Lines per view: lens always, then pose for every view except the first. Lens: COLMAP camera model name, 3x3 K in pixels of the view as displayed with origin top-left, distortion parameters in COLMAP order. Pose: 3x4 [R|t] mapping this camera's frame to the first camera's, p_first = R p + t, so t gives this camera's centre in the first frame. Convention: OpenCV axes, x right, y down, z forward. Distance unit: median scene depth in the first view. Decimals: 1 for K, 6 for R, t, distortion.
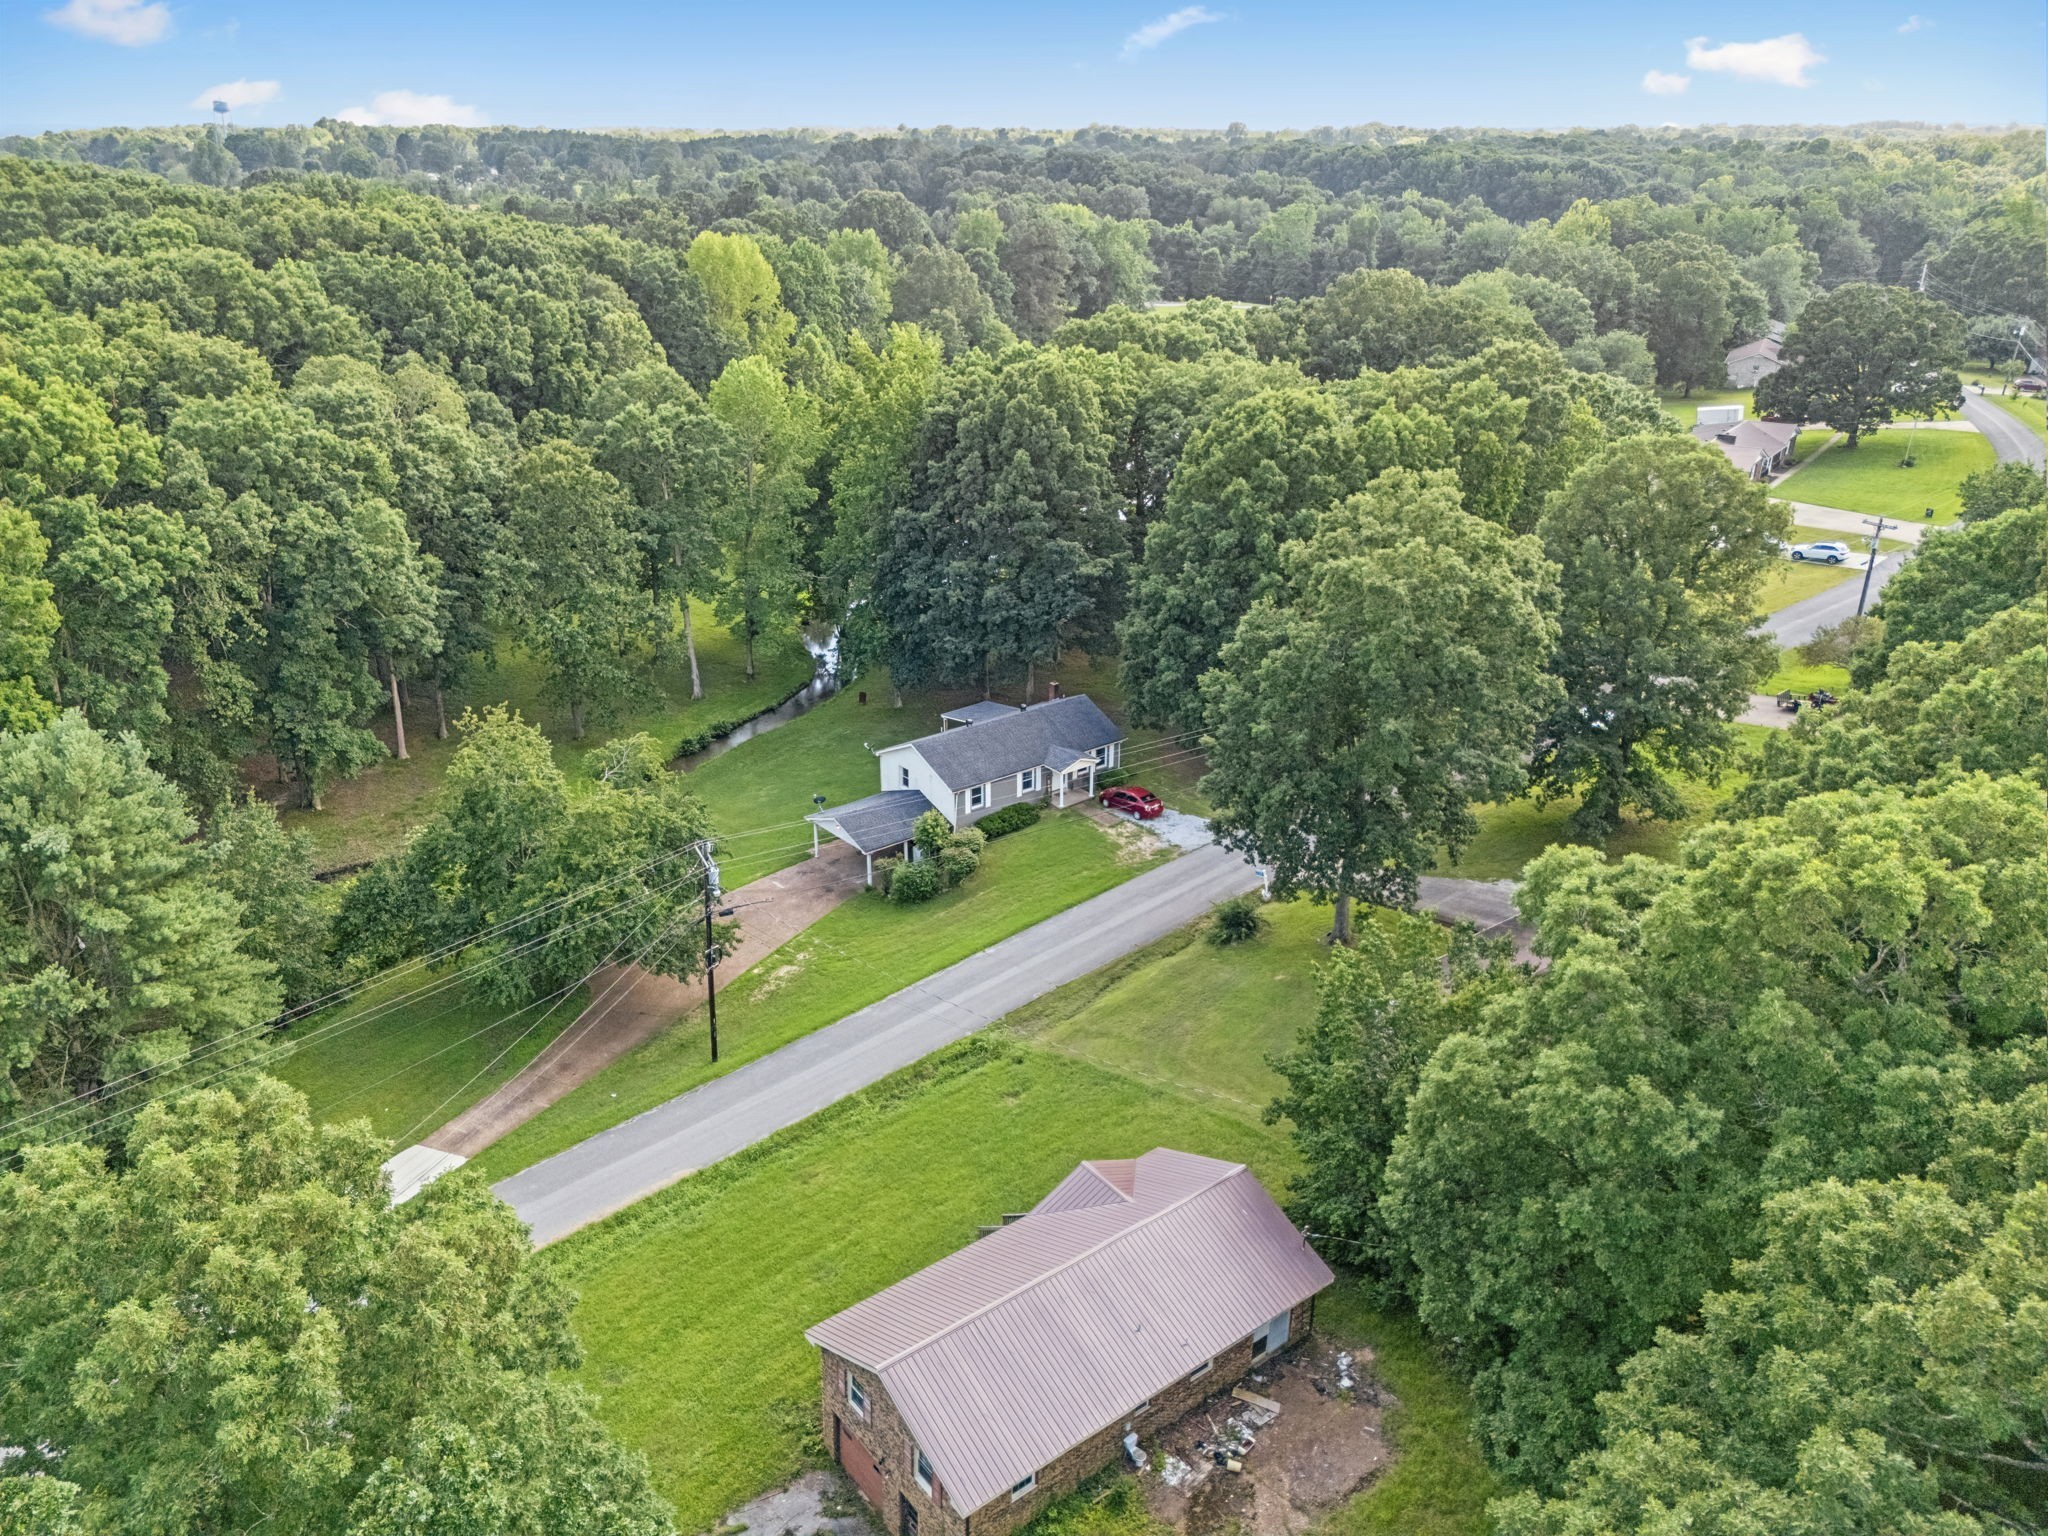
lens RADIAL K [[1612.4, 0, 952.5], [0, 1612.4, 805.2], [0, 0, 1]] dist [0.097147, -0.122675]
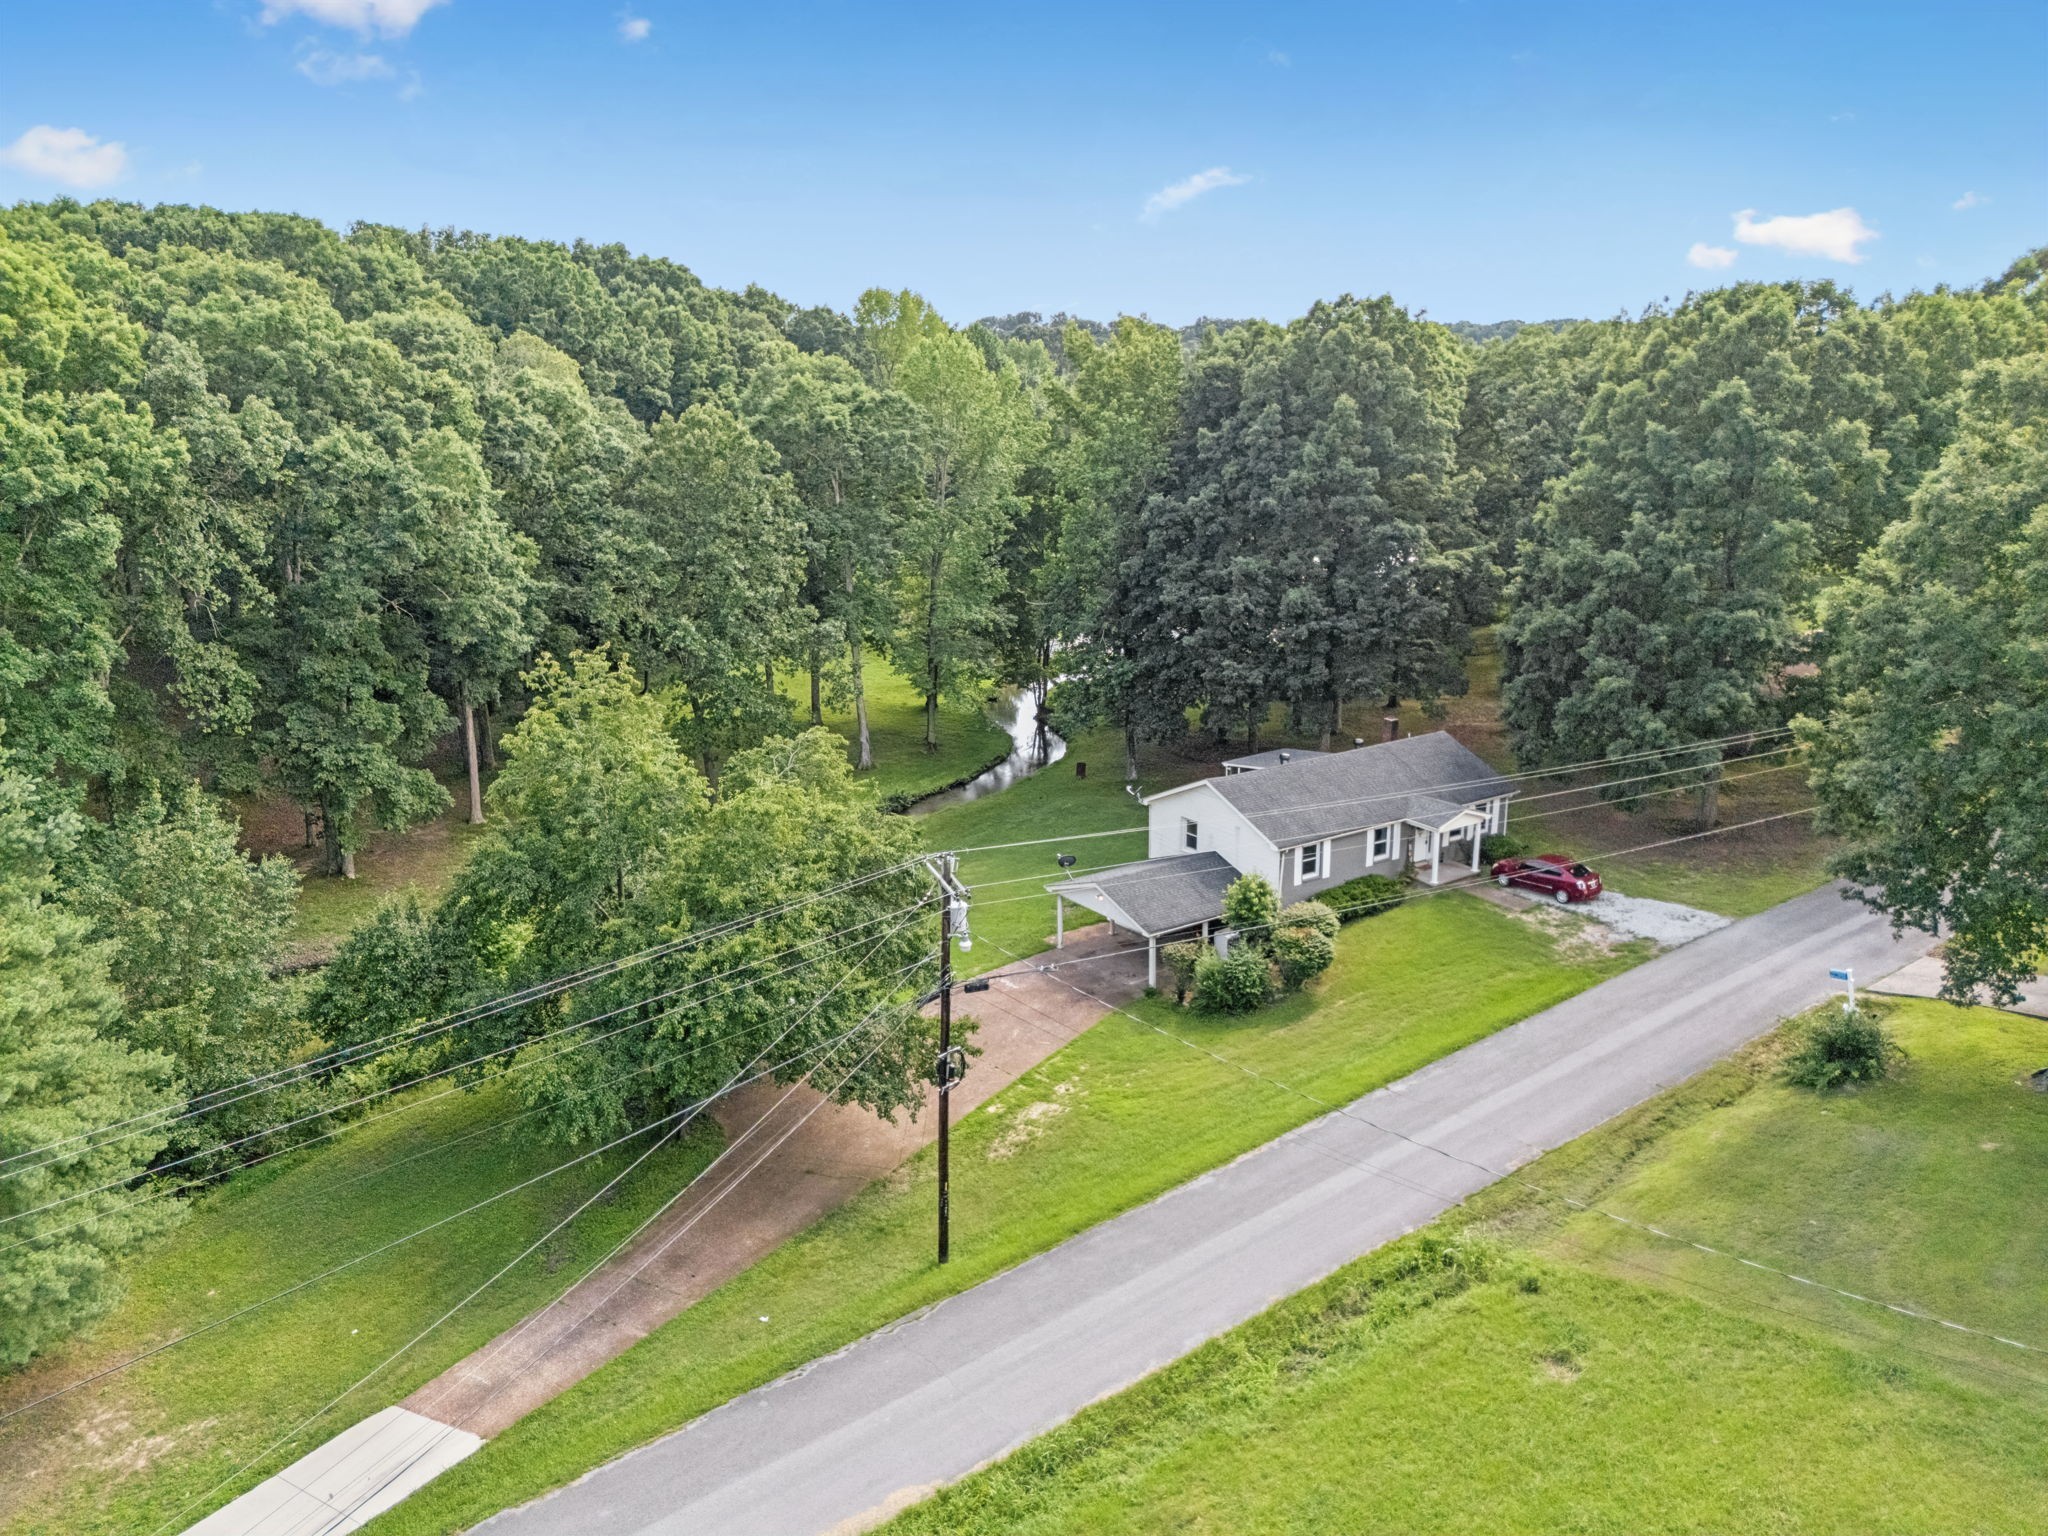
lens RADIAL K [[1609.3, 0, 962.5], [0, 1609.3, 836.3], [0, 0, 1]] dist [0.132701, -0.155960]
pose [[0.997620, 0.018014, -0.066555, -0.081219], [-0.024474, 0.994928, -0.097564, 0.051685], [0.064460, 0.098960, 0.993001, 0.332970]]
